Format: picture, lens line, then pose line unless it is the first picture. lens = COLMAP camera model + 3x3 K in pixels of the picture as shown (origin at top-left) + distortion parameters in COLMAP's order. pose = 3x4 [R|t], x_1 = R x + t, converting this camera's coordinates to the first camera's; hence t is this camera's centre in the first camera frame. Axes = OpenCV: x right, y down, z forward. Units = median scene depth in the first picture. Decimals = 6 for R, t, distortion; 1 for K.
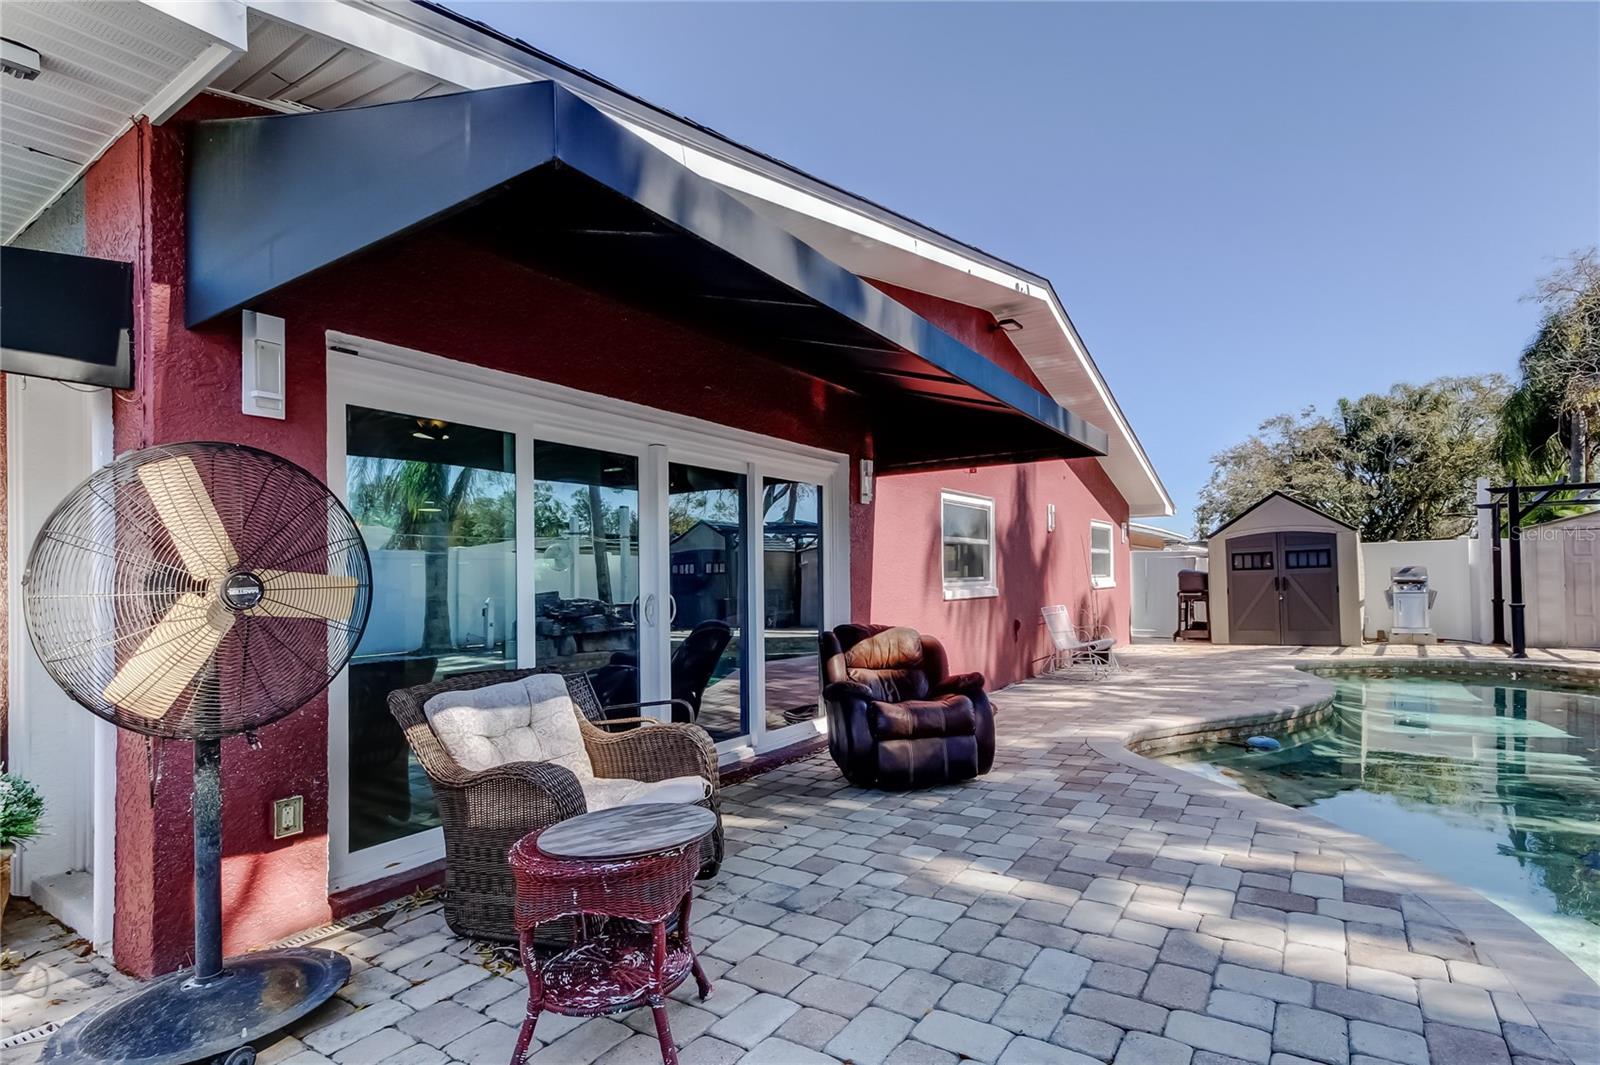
lens RADIAL K [[764.1, 0, 835.1], [0, 764.1, 571.0], [0, 0, 1]] dist [0.019773, -0.000439]
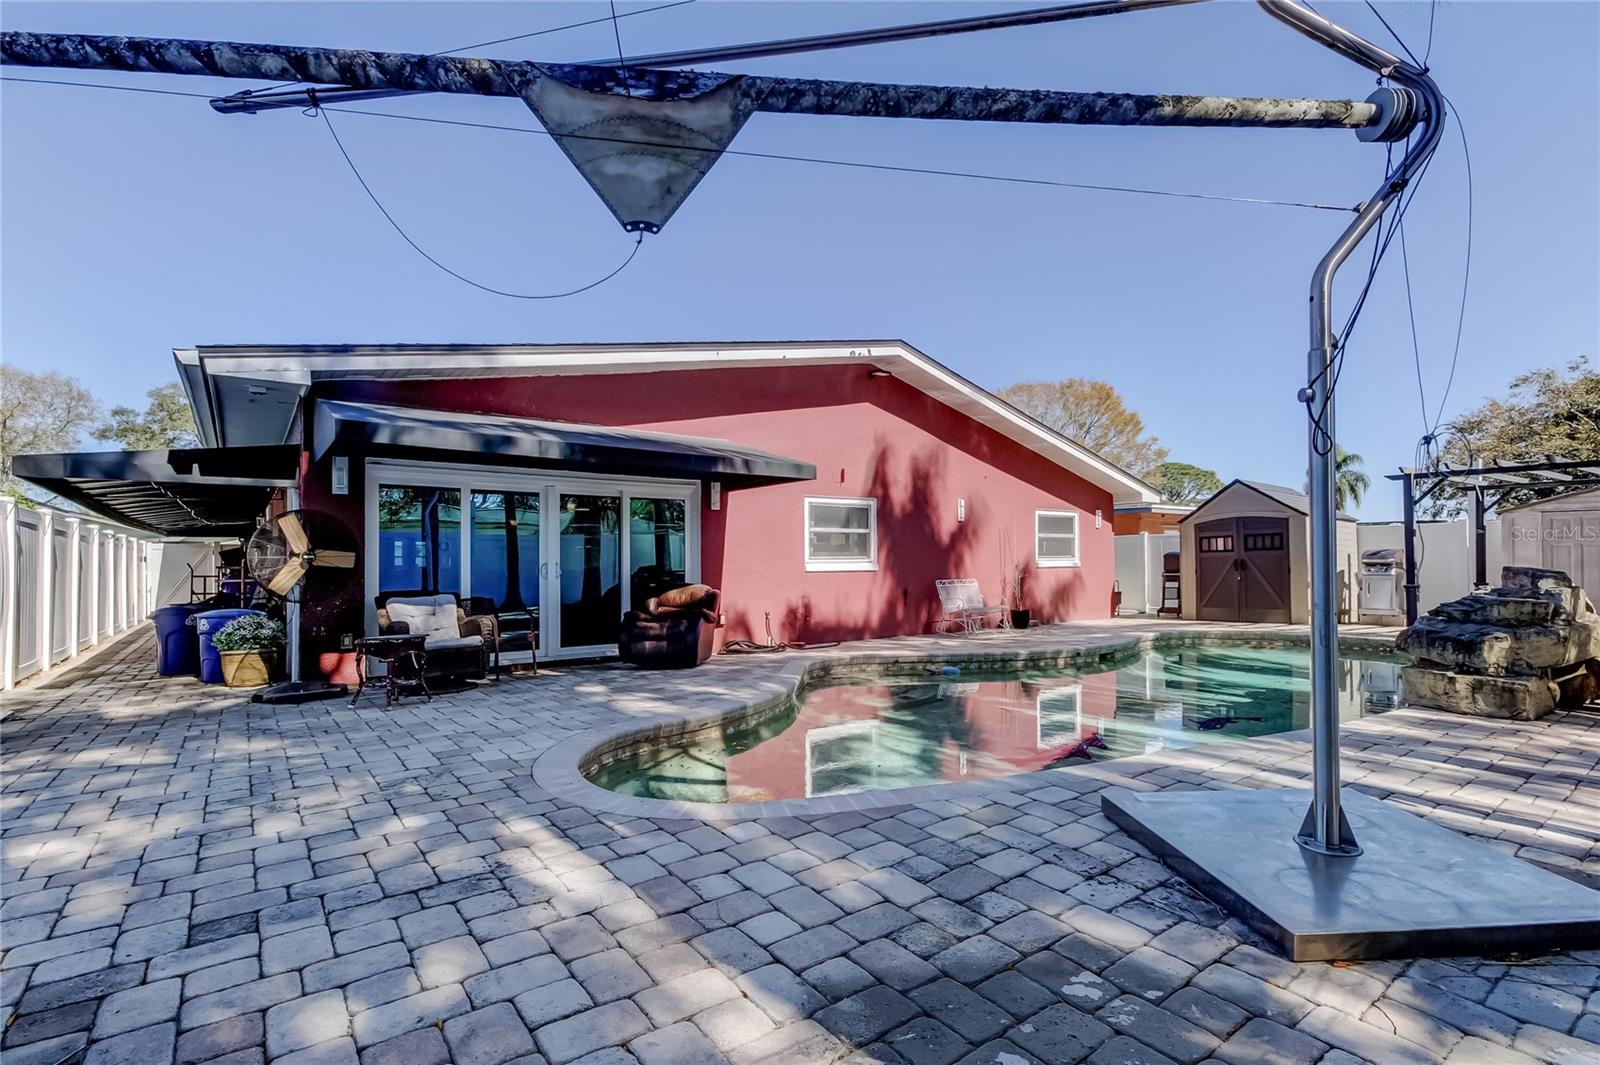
lens RADIAL K [[730.5, 0, 801.9], [0, 730.5, 557.3], [0, 0, 1]] dist [0.019222, -0.000194]
pose [[0.940072, 0.005447, -0.340932, 0.367479], [-0.002952, 0.999965, 0.007838, -0.000310], [0.340963, -0.006362, 0.940055, -0.194617]]
